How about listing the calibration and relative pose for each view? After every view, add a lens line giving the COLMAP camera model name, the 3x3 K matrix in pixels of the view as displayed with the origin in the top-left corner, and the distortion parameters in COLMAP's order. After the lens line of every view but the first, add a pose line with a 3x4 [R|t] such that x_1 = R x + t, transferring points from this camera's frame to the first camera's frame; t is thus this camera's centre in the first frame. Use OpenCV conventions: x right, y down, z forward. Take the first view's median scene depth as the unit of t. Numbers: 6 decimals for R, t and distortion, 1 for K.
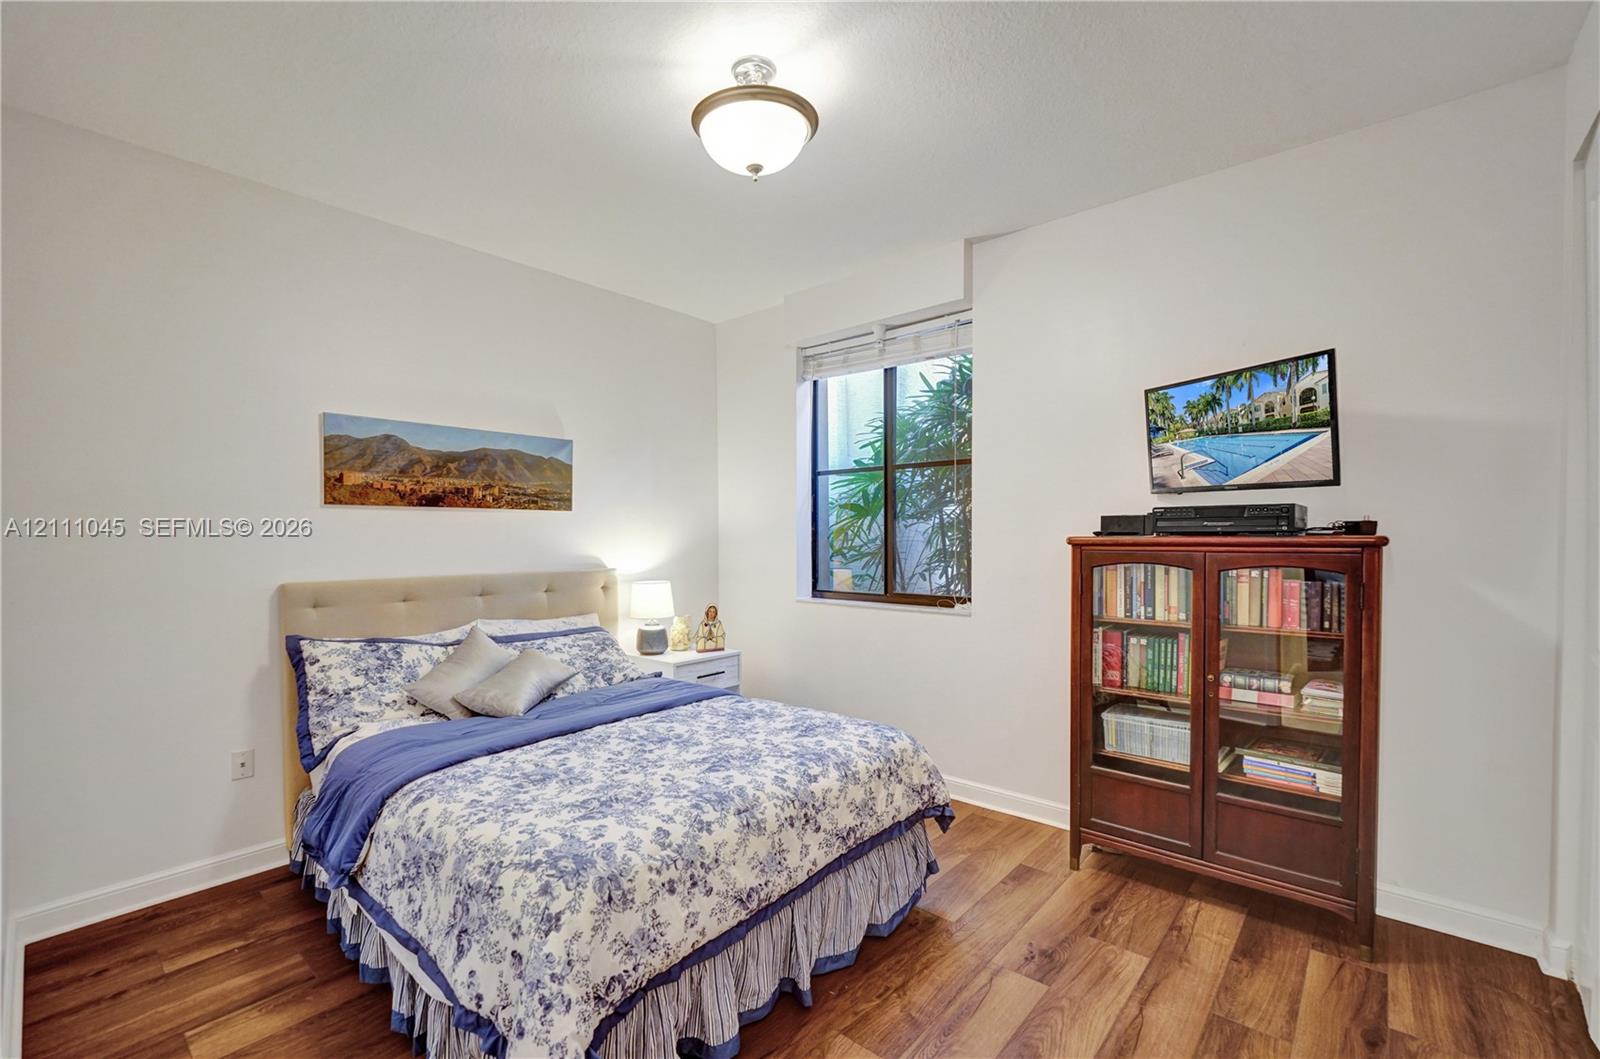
lens RADIAL K [[673.1, 0, 789.9], [0, 673.1, 526.2], [0, 0, 1]] dist [-0.007563, -0.000417]
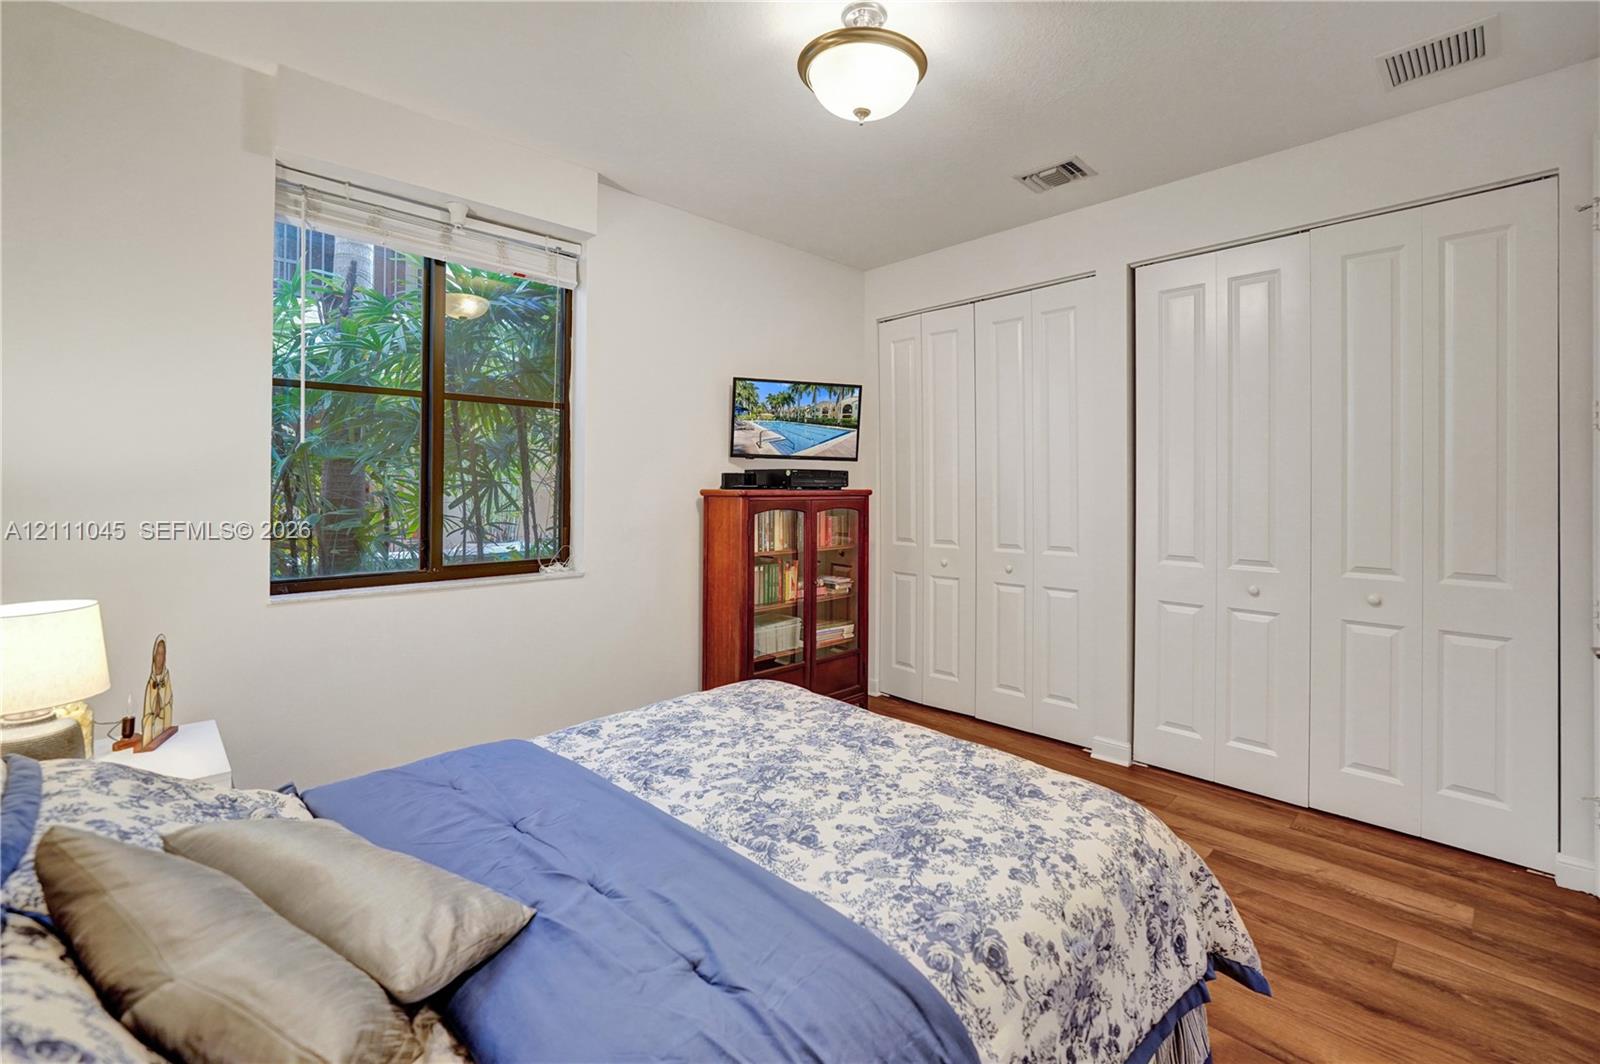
lens RADIAL K [[652.9, 0, 842.7], [0, 652.9, 462.6], [0, 0, 1]] dist [-0.002503, -0.000165]
pose [[0.088594, 0.044038, 0.995094, -0.801537], [-0.017557, 0.998936, -0.042644, 0.014281], [-0.995913, -0.013693, 0.089273, 0.770868]]
